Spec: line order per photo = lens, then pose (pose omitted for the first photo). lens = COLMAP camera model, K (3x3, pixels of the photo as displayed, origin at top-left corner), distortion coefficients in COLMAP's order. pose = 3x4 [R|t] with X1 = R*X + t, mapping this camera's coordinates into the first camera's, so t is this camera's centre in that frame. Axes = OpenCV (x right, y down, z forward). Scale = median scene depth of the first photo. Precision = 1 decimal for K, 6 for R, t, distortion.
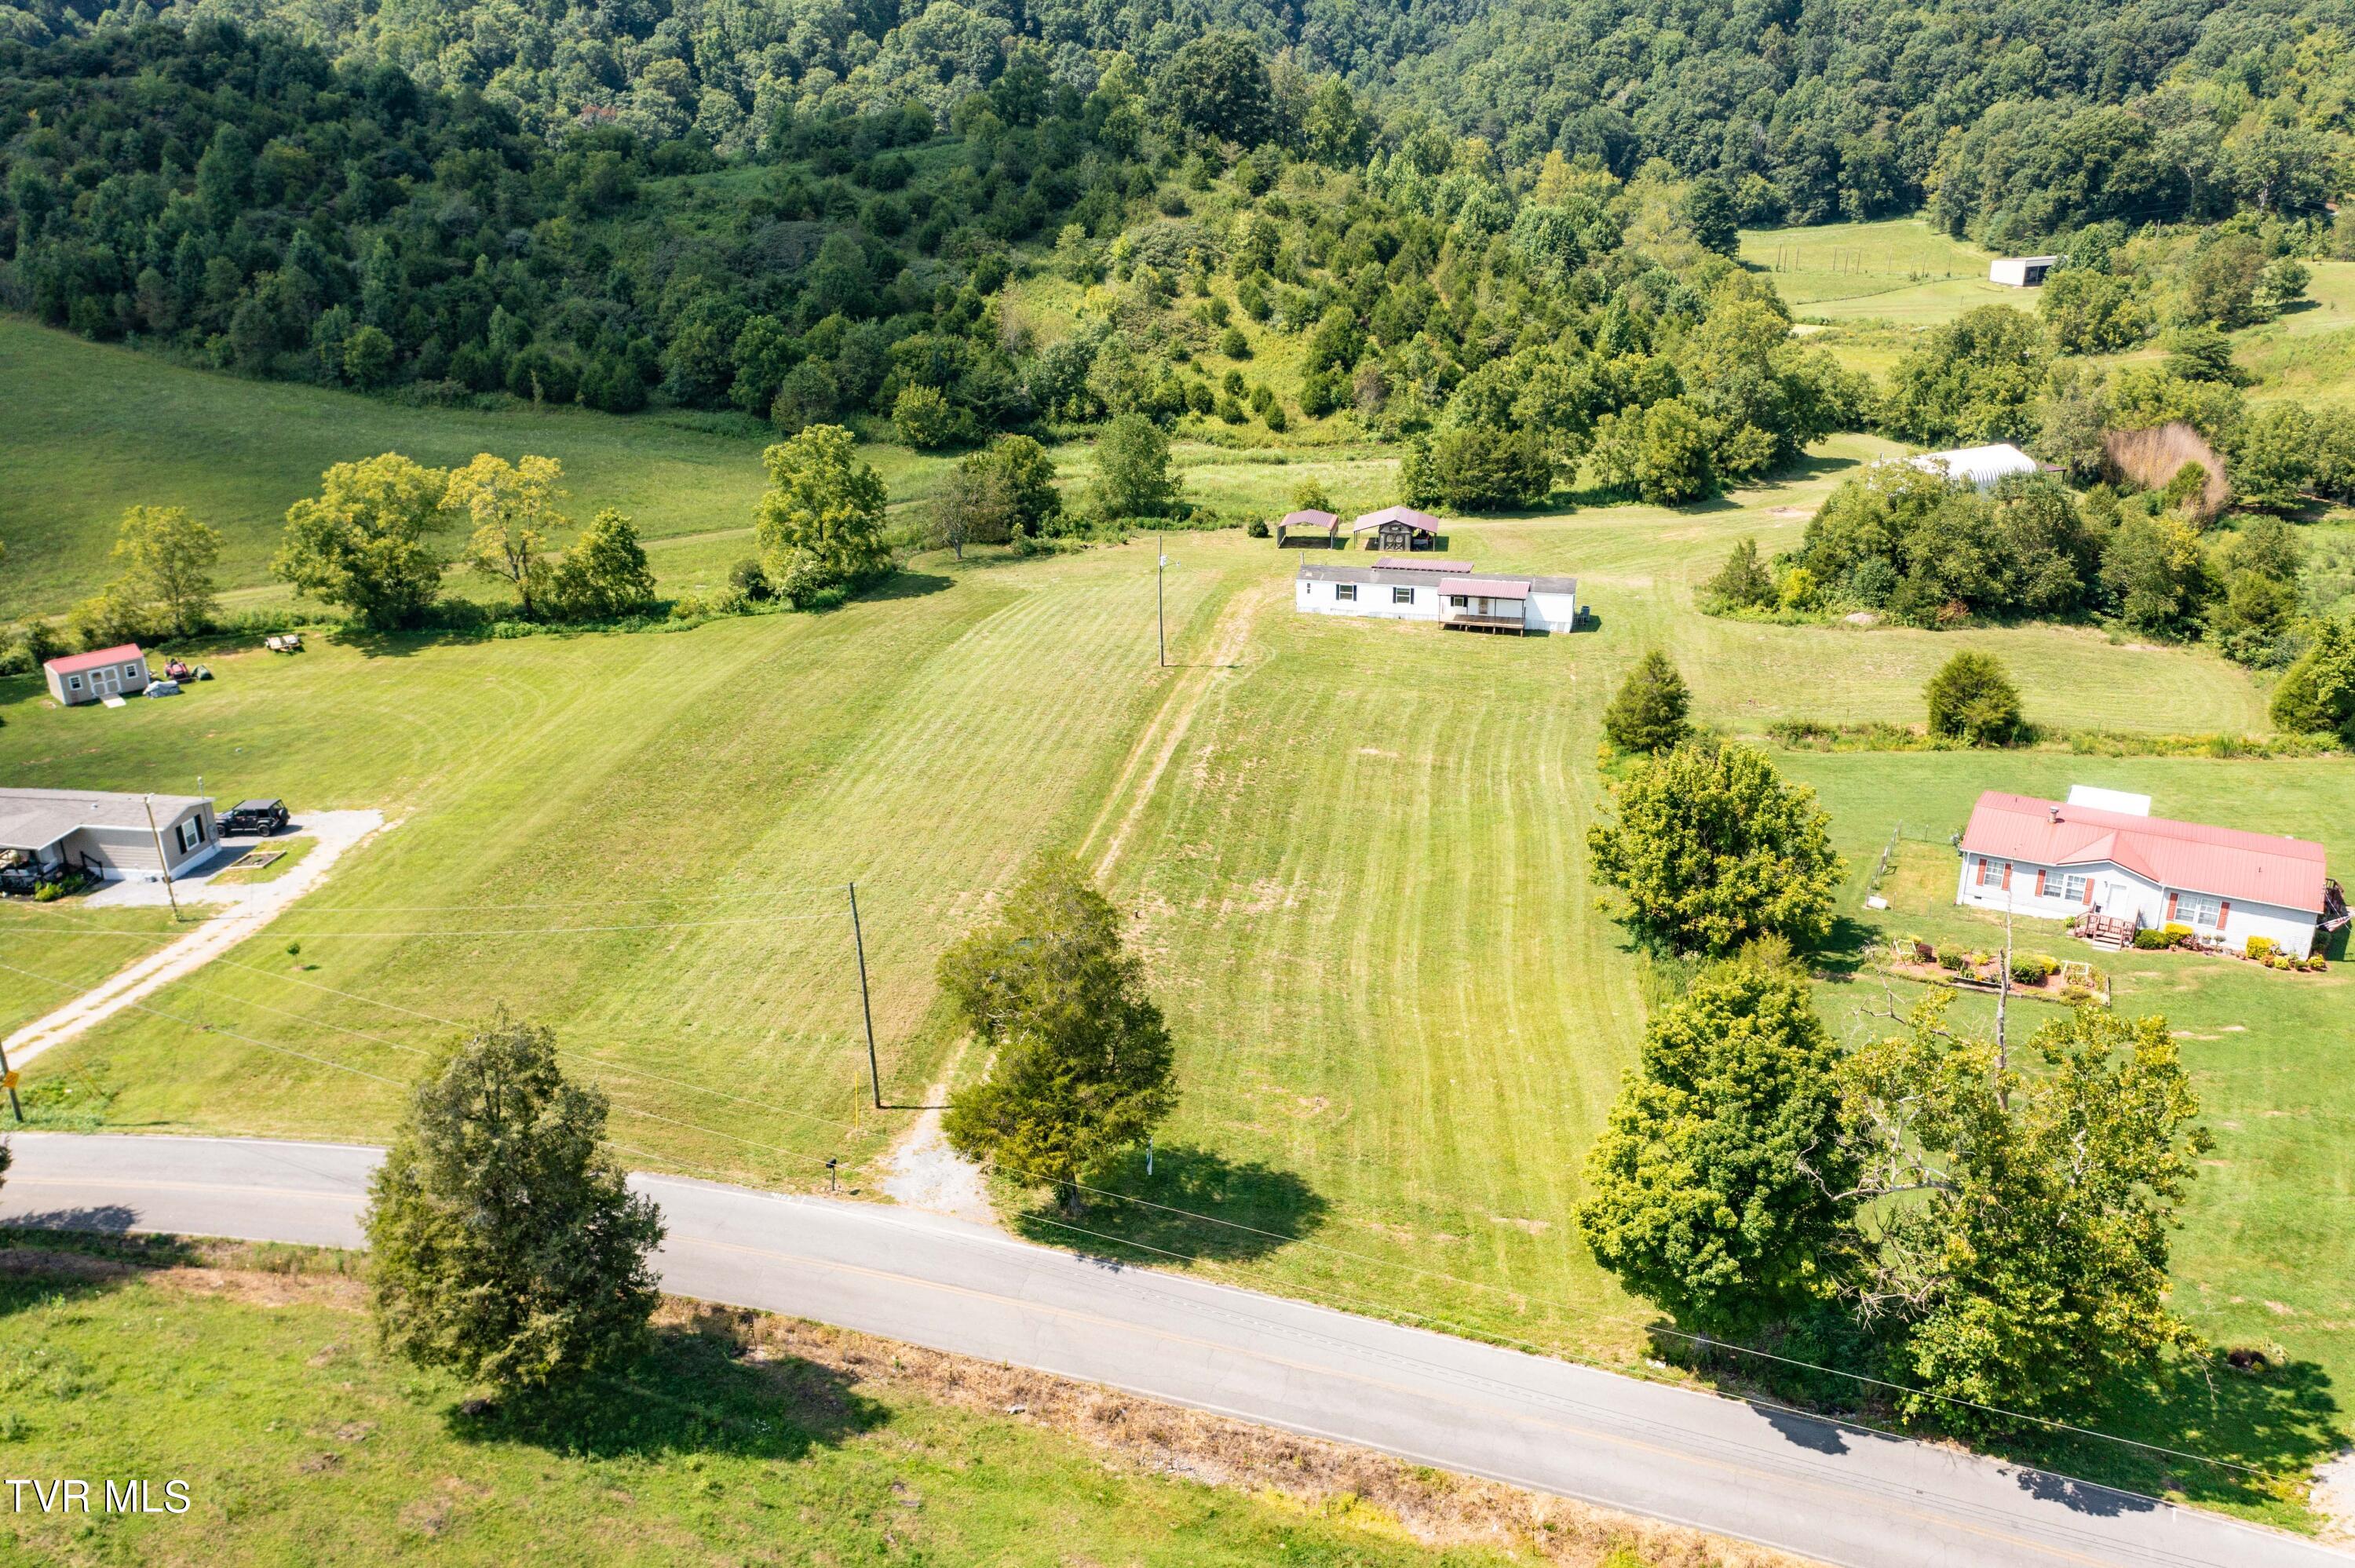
lens RADIAL K [[1870.8, 0, 1183.7], [0, 1870.8, 784.9], [0, 0, 1]] dist [-0.002652, 0.012585]
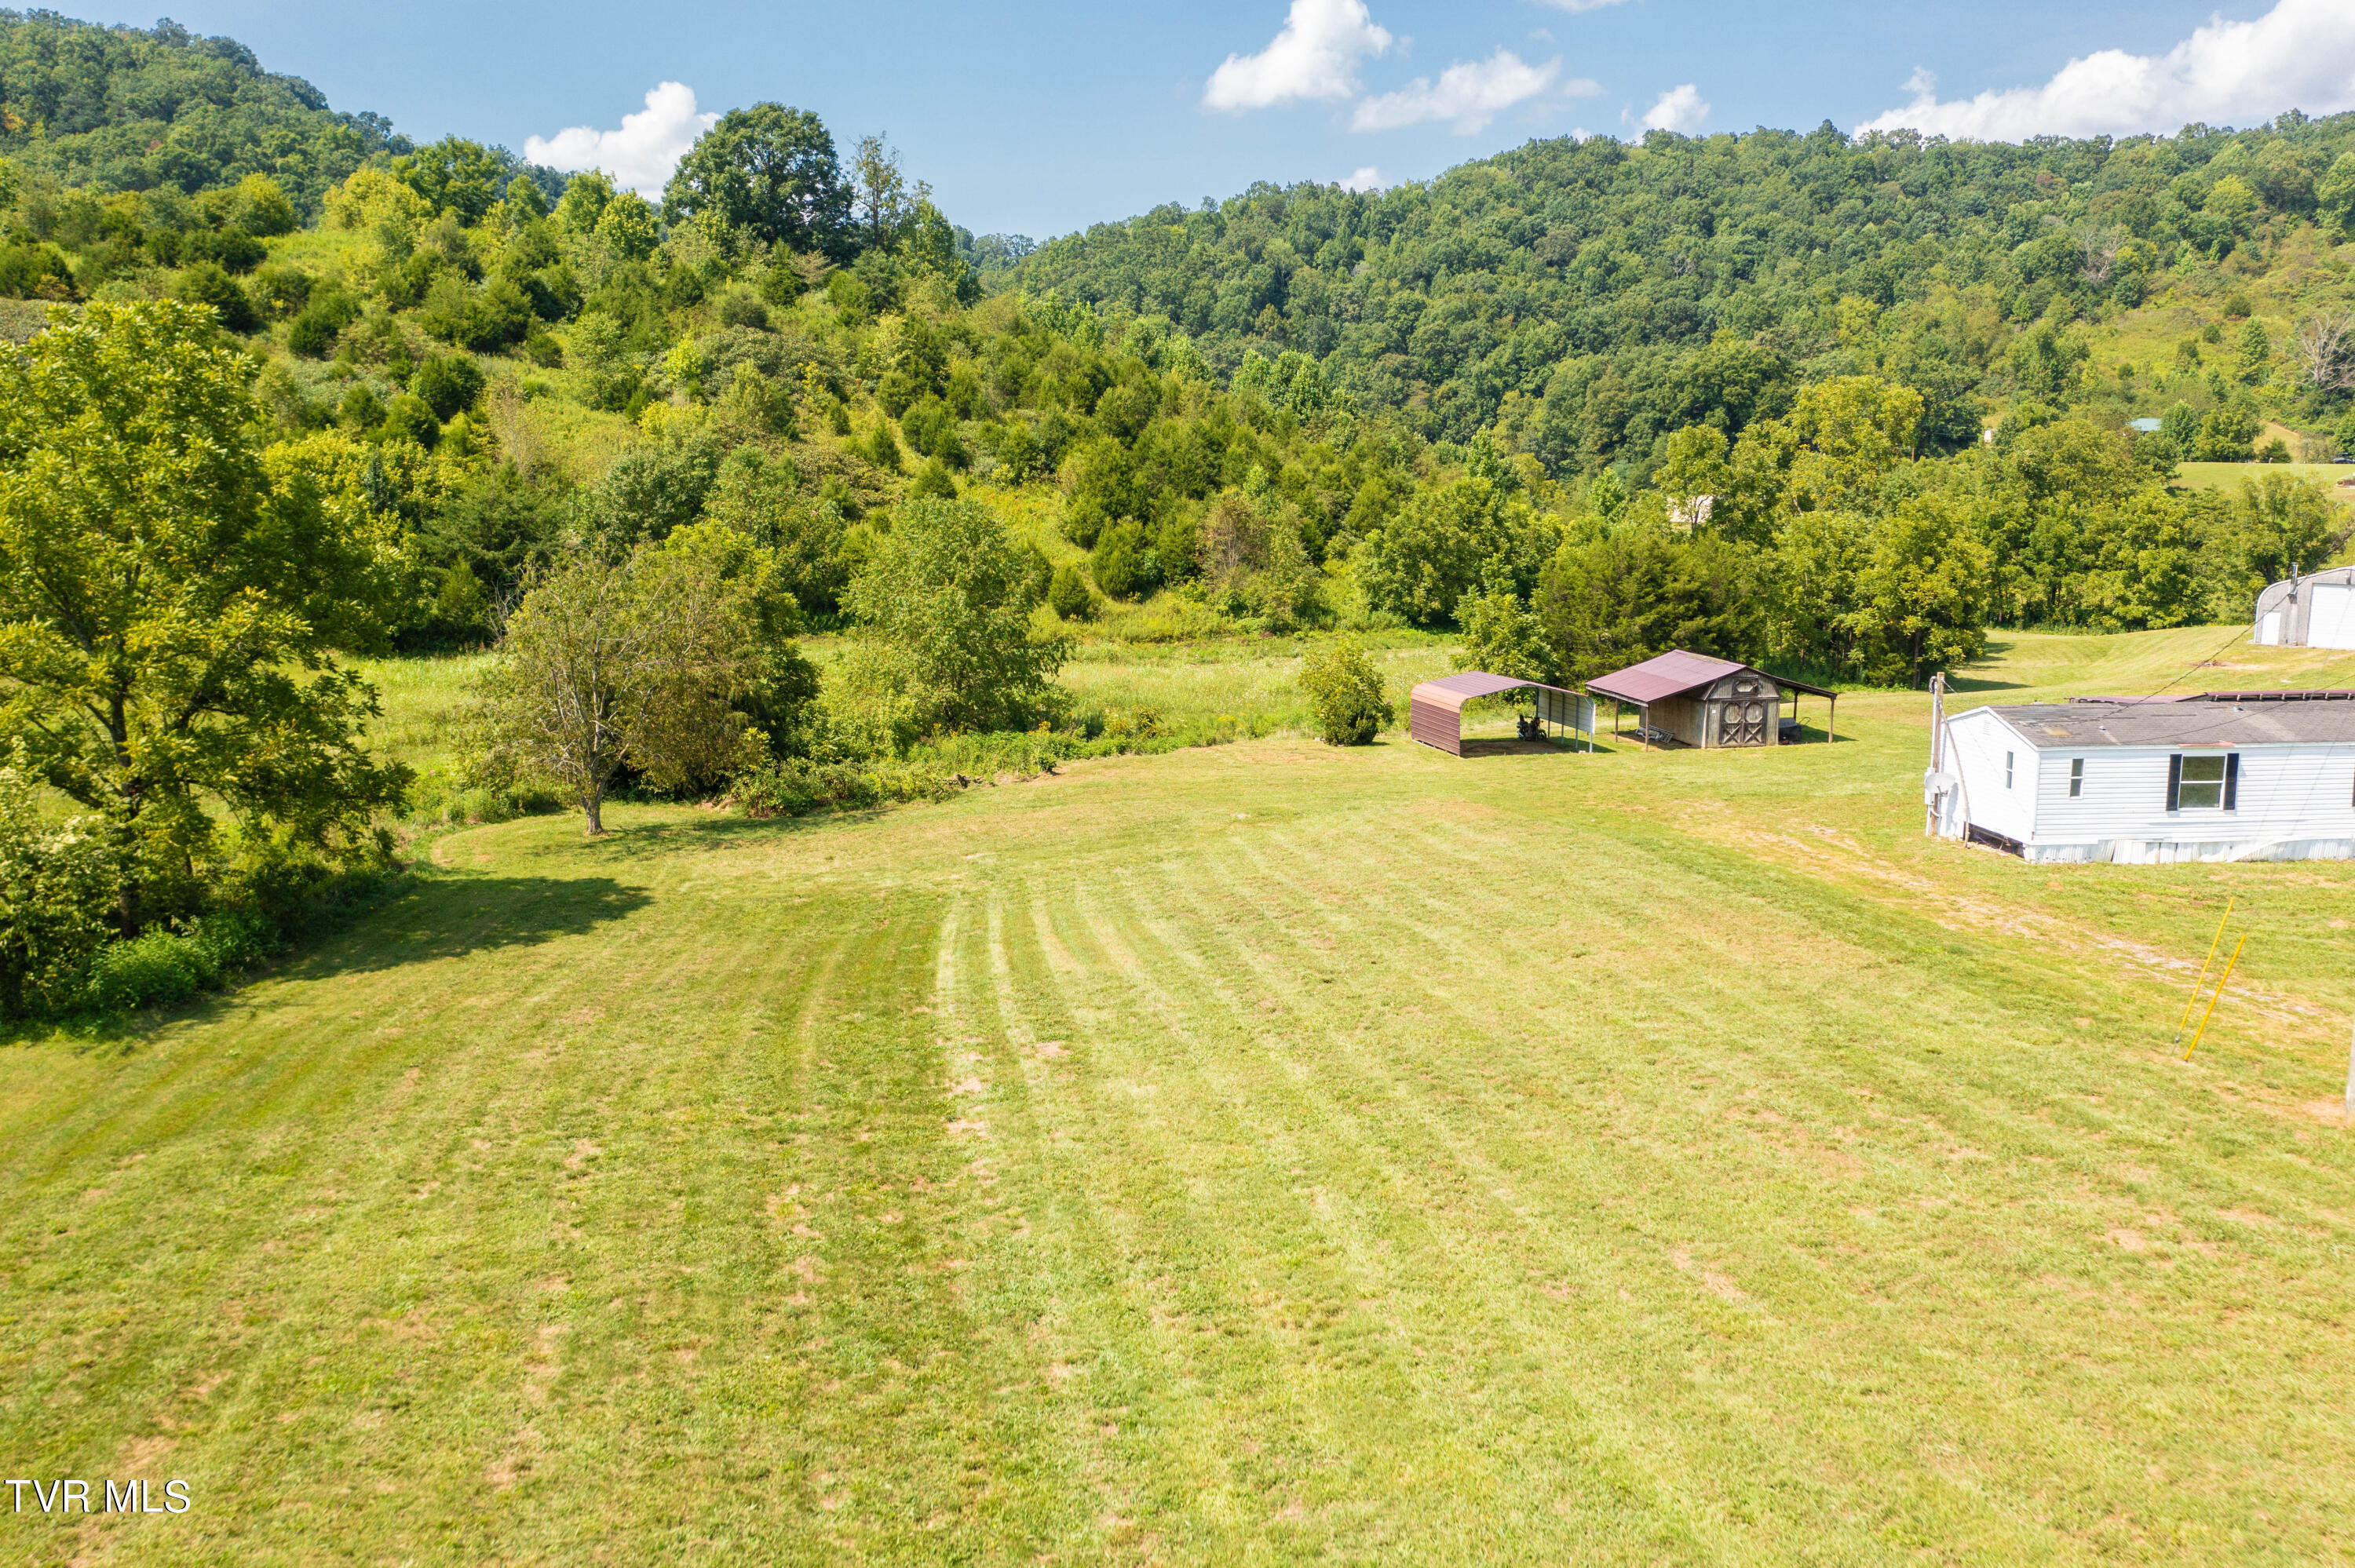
lens RADIAL K [[1870.8, 0, 1183.3], [0, 1870.8, 783.2], [0, 0, 1]] dist [-0.002652, 0.012585]
pose [[0.938614, -0.050711, 0.341220, -0.083125], [0.118782, 0.976160, -0.181668, -0.036108], [-0.323873, 0.211047, 0.922261, 0.411592]]
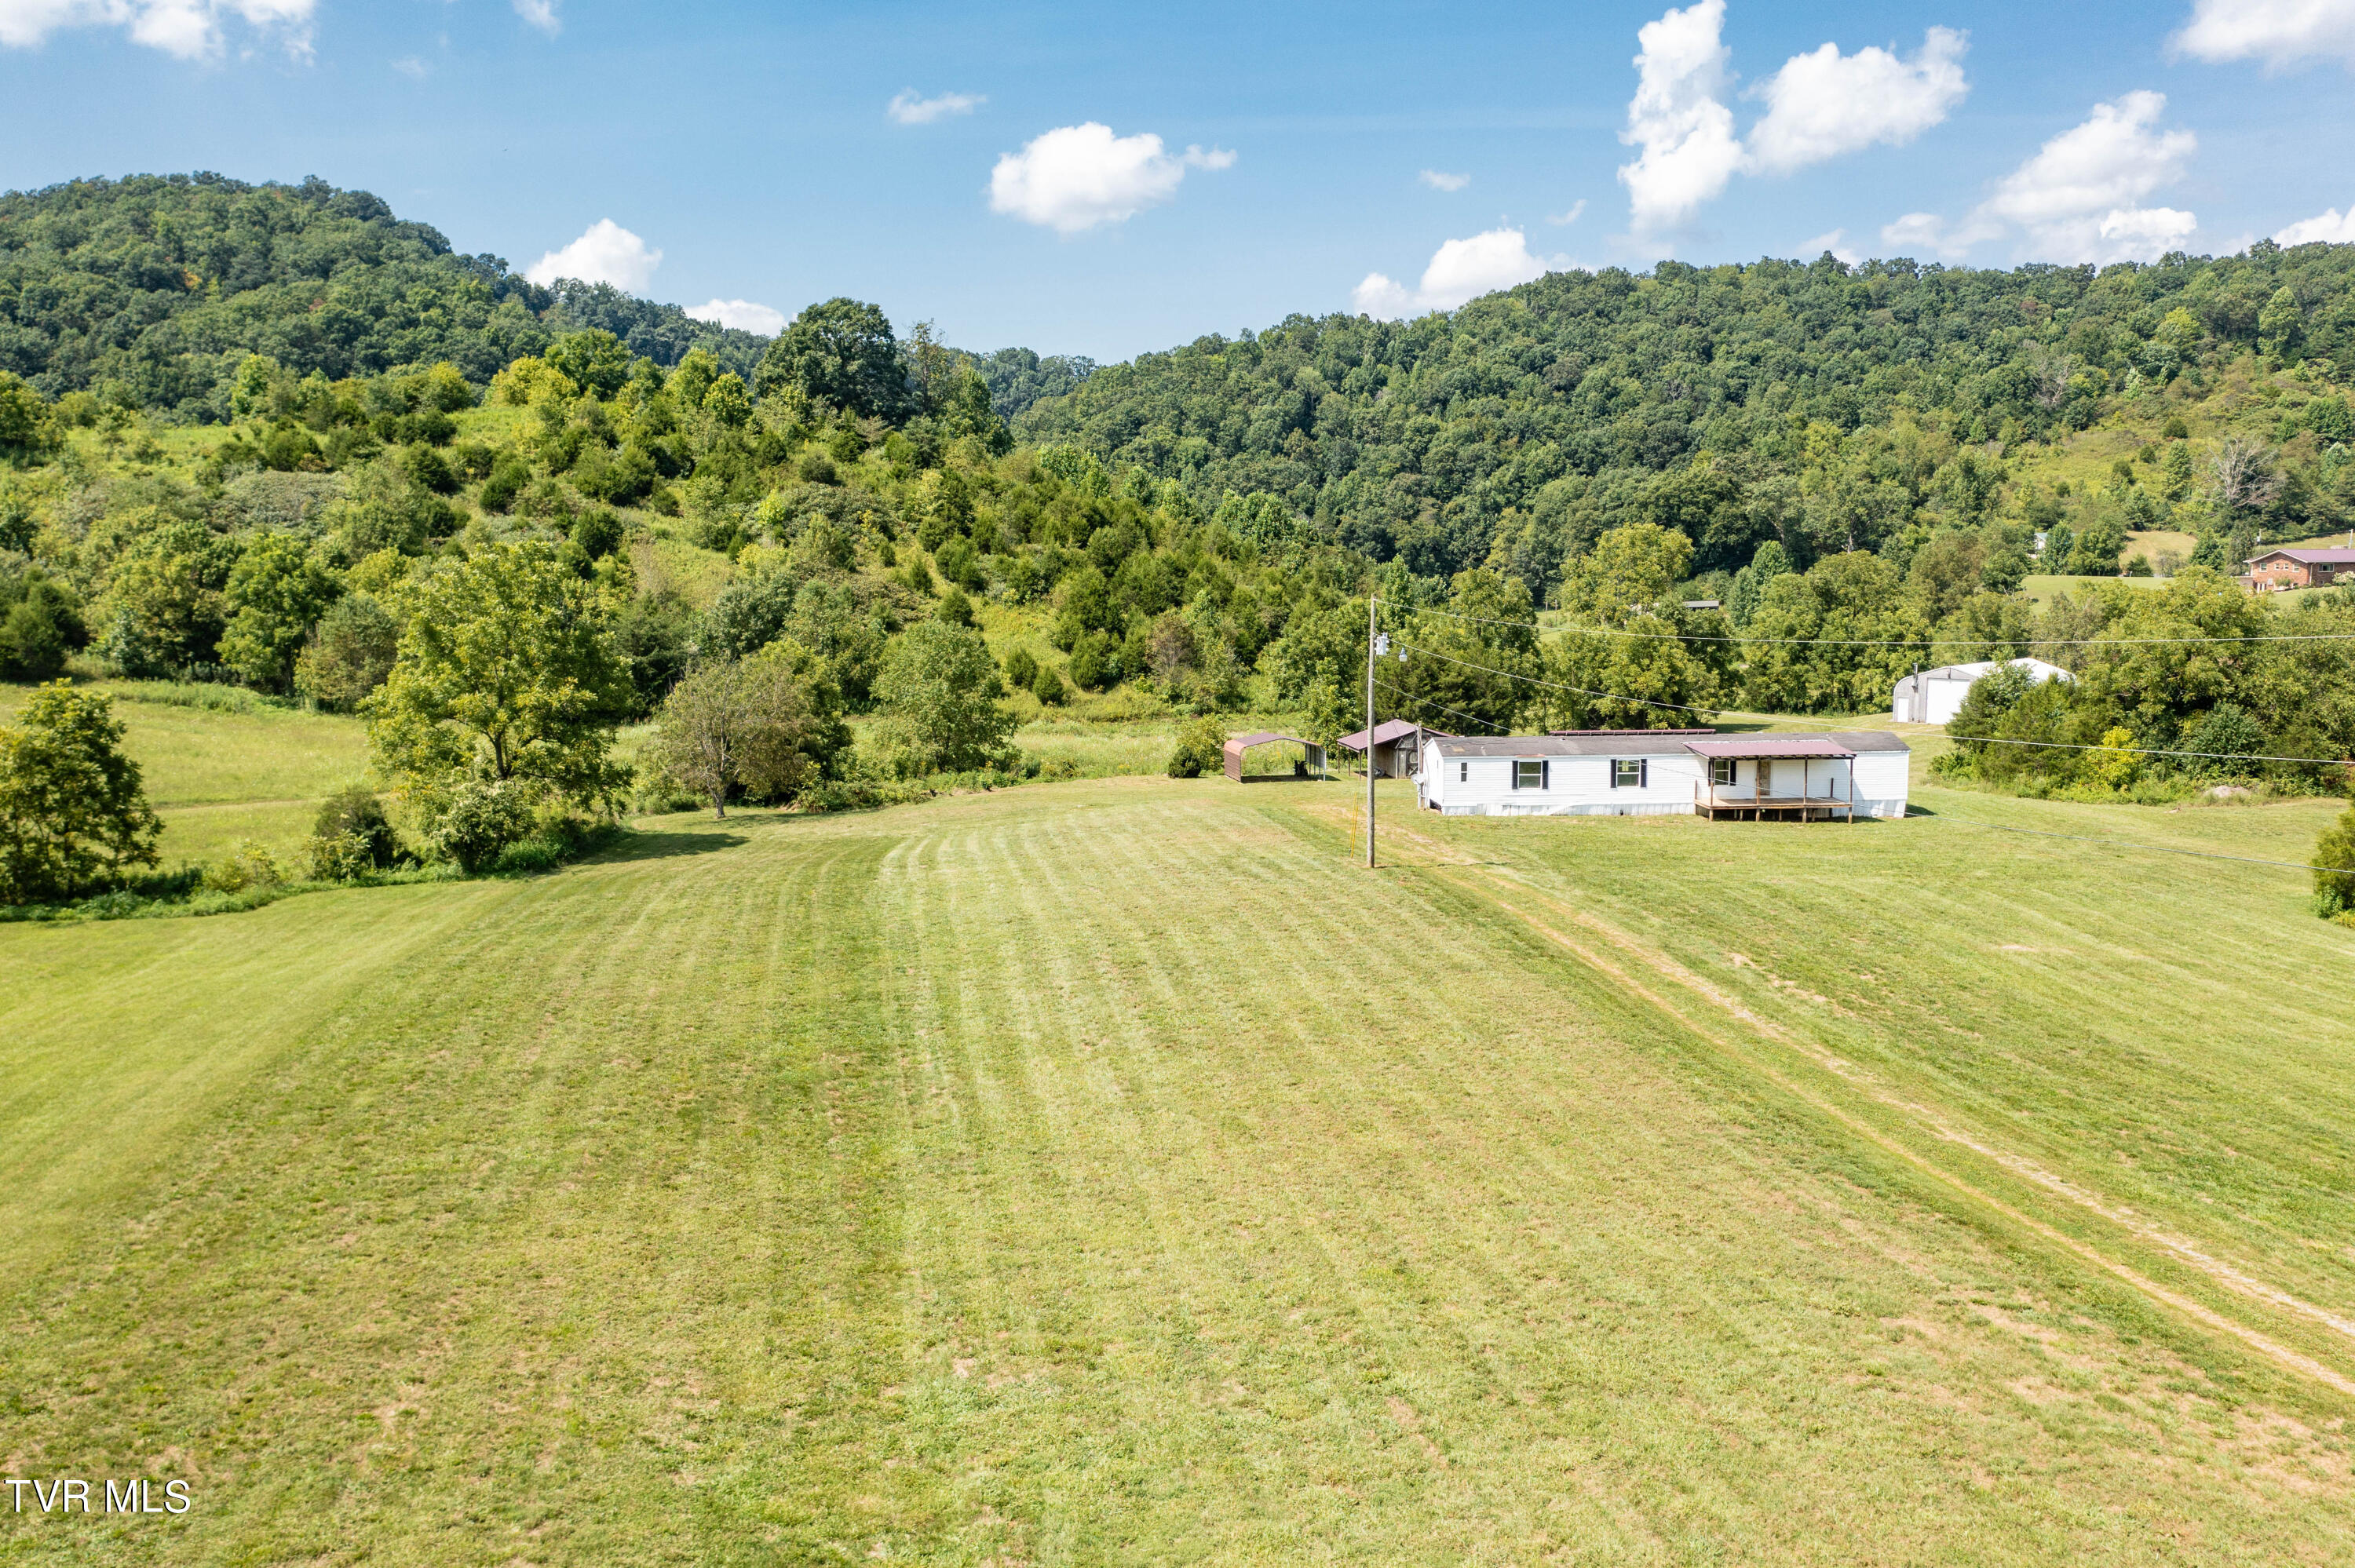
lens RADIAL K [[1870.8, 0, 1184.3], [0, 1870.8, 788.0], [0, 0, 1]] dist [-0.002652, 0.012585]
pose [[0.951400, -0.032173, 0.306272, -0.098968], [0.108175, 0.966066, -0.234551, 0.012492], [-0.288333, 0.256283, 0.922596, 0.264164]]
